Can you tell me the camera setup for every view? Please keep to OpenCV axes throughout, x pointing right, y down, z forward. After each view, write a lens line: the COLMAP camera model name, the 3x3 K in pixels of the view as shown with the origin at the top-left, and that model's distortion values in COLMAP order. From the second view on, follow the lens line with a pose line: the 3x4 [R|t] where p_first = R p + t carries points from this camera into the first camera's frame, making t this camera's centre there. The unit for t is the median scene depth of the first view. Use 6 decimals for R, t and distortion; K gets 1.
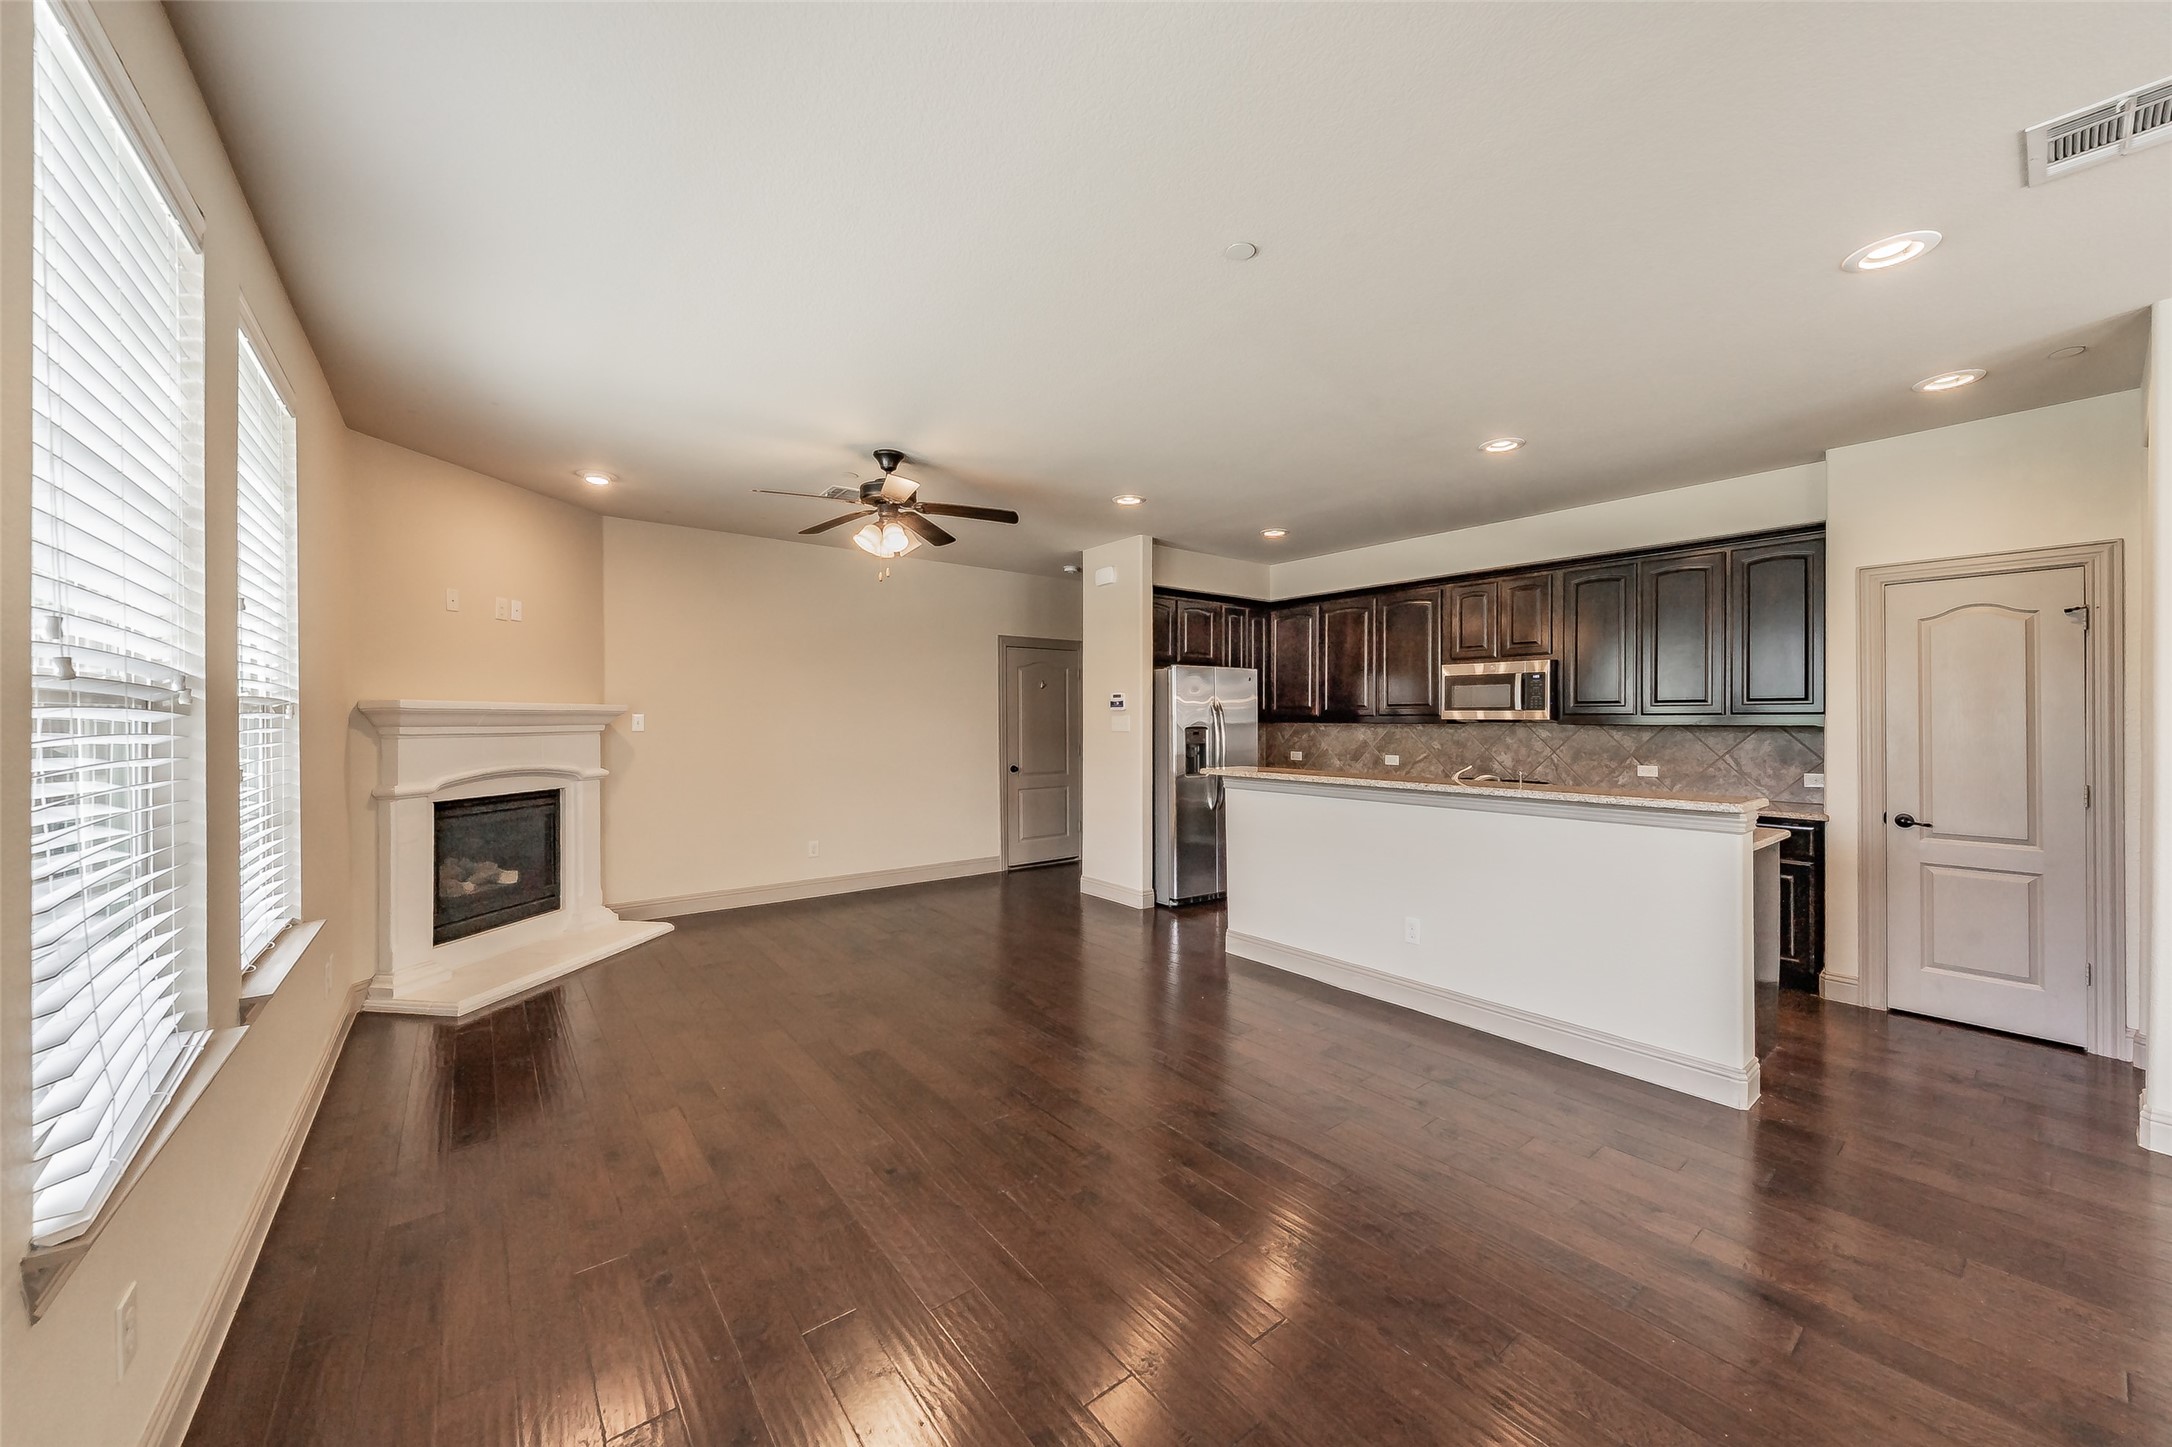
lens RADIAL K [[815.4, 0, 1099.4], [0, 815.4, 719.4], [0, 0, 1]] dist [0.000799, 0.000308]
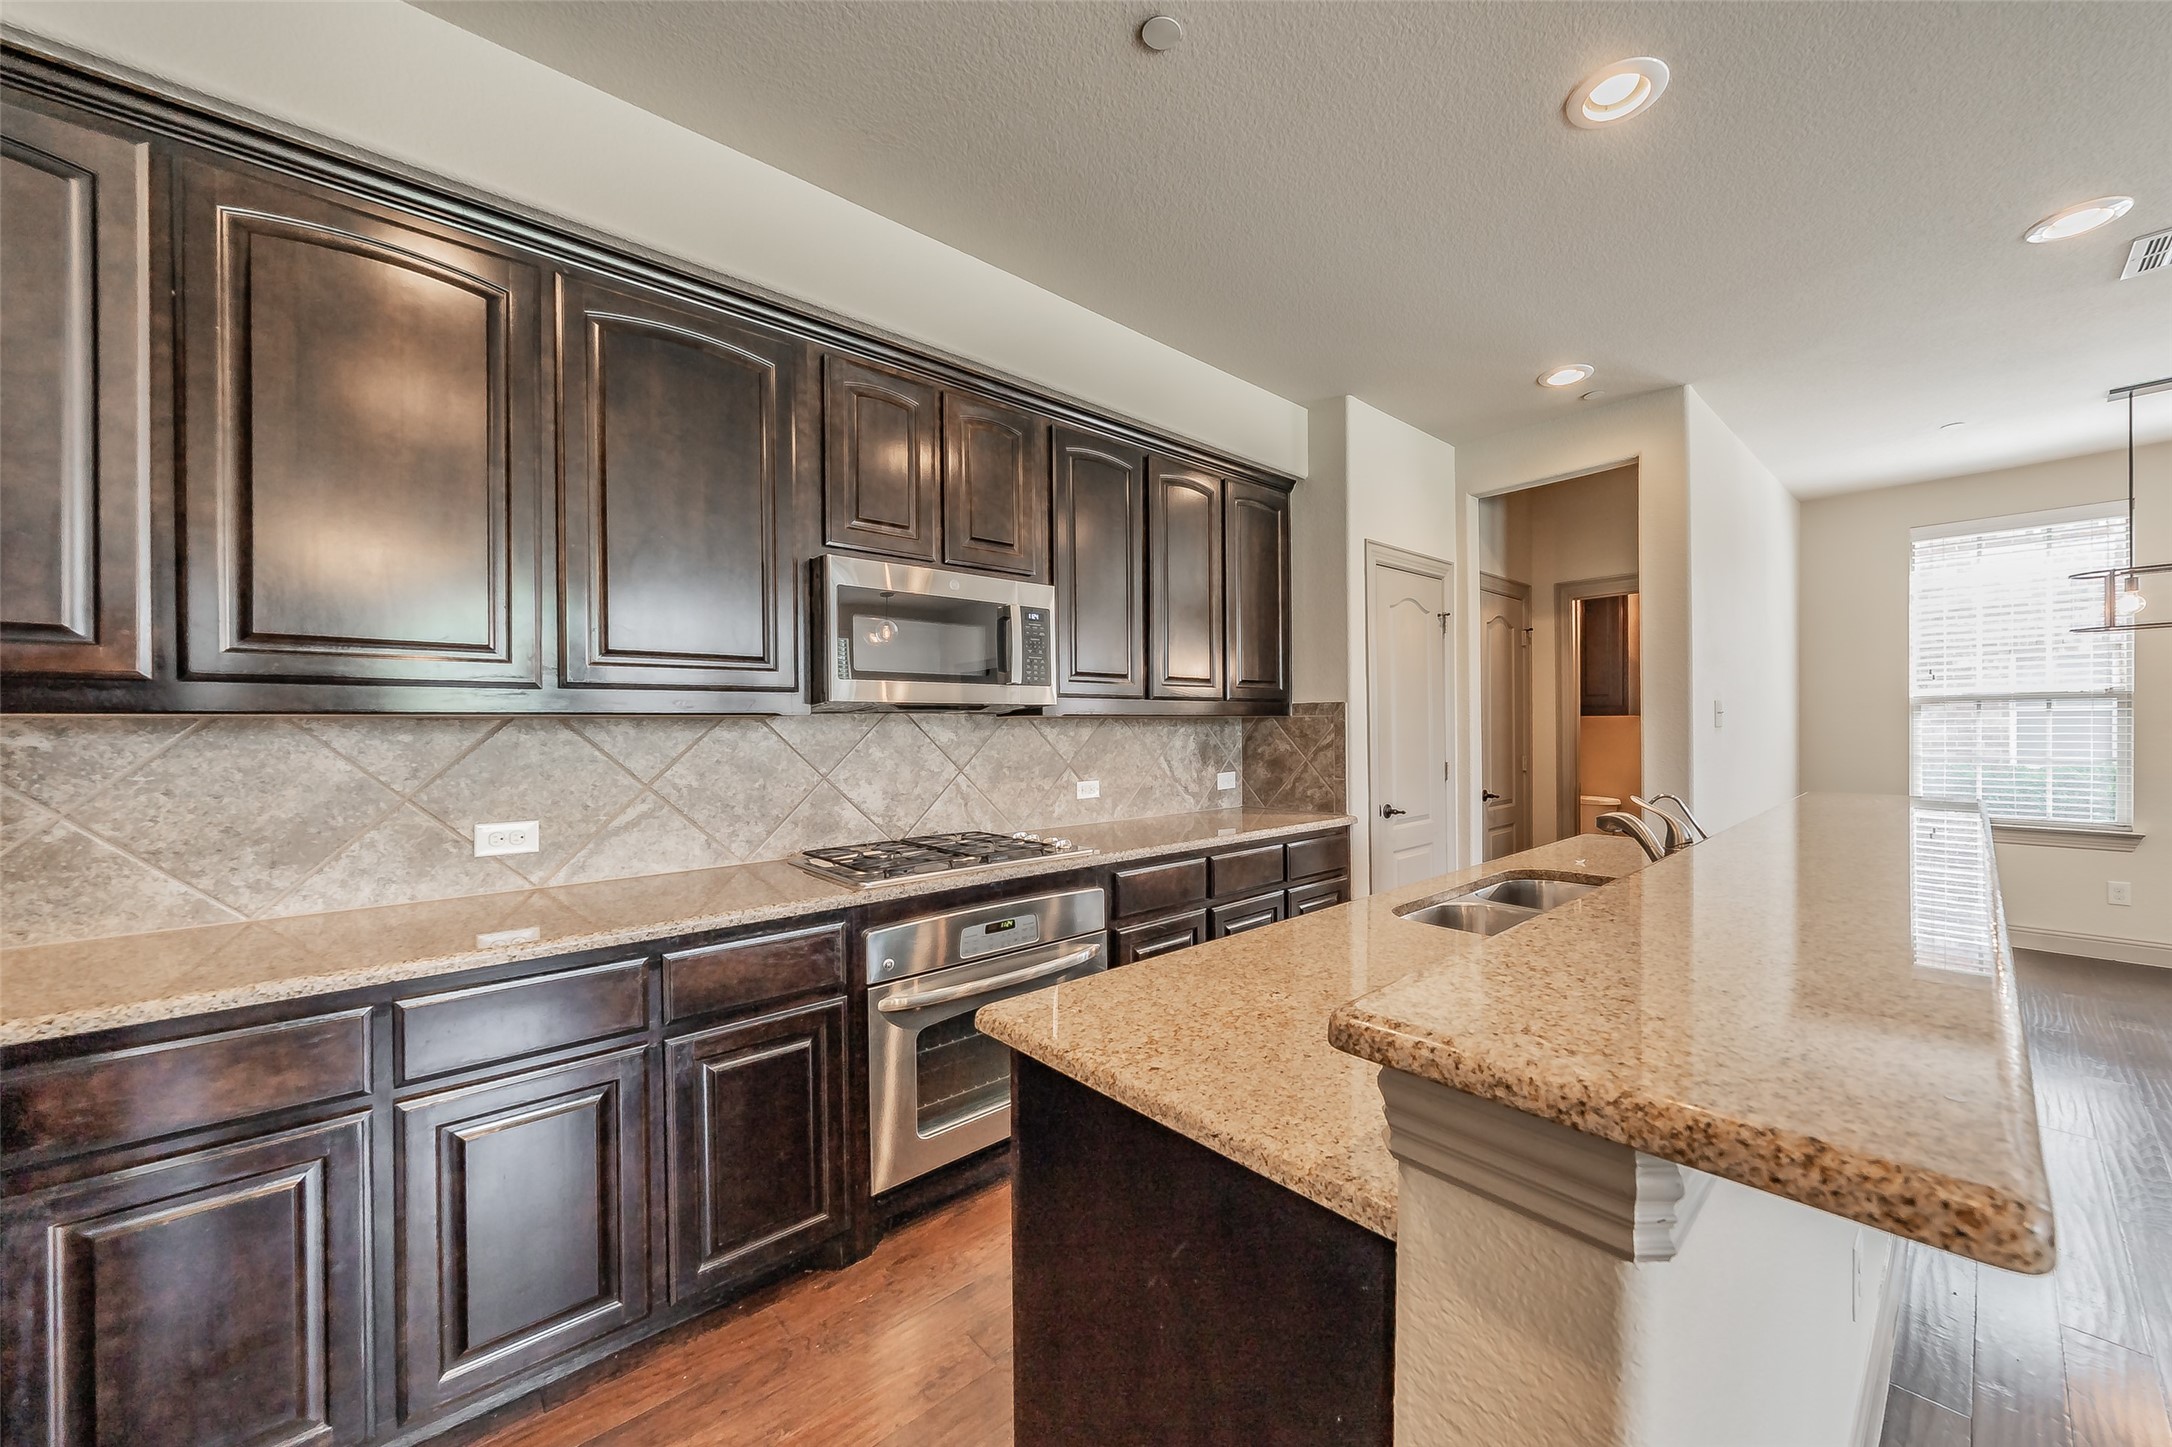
lens RADIAL K [[788.4, 0, 1163.8], [0, 788.4, 728.7], [0, 0, 1]] dist [-0.001965, 0.000443]
pose [[-0.094253, -0.006147, 0.995529, 0.058322], [0.009740, 0.999927, 0.007096, 0.011893], [-0.995501, 0.010366, -0.094186, 0.956135]]
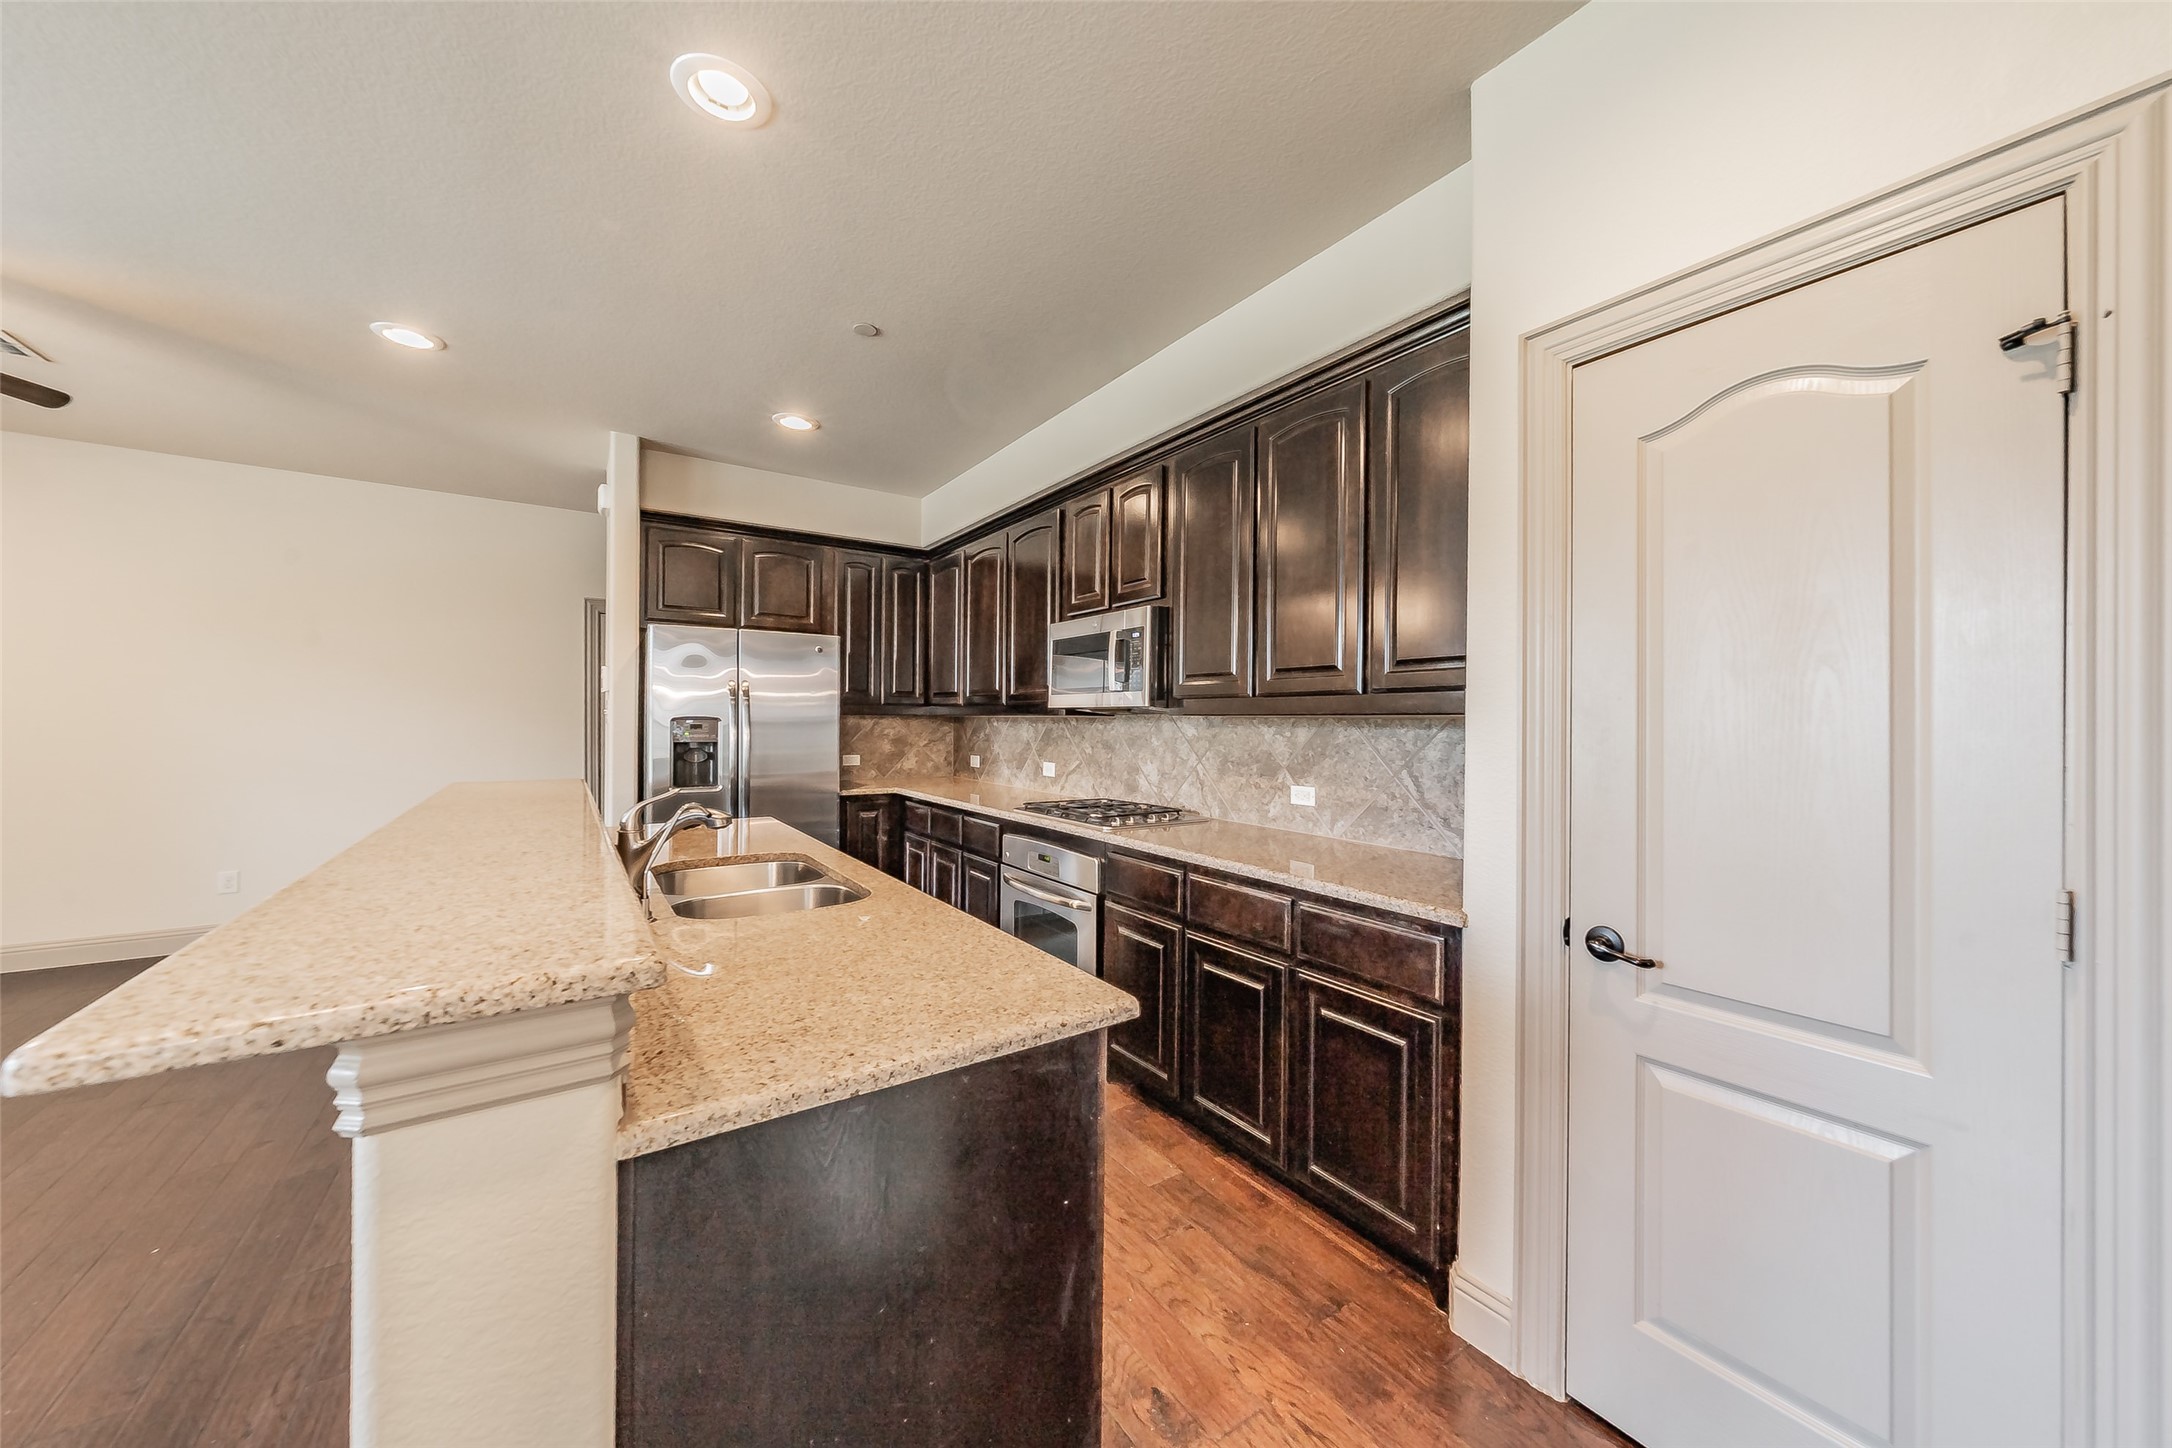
lens RADIAL K [[770.3, 0, 1095.0], [0, 770.3, 724.0], [0, 0, 1]] dist [-0.000904, -0.000022]
pose [[0.997409, 0.007100, -0.071589, 0.540128], [-0.006979, 0.999974, 0.001940, 0.012007], [0.071601, -0.001435, 0.997432, 0.427819]]
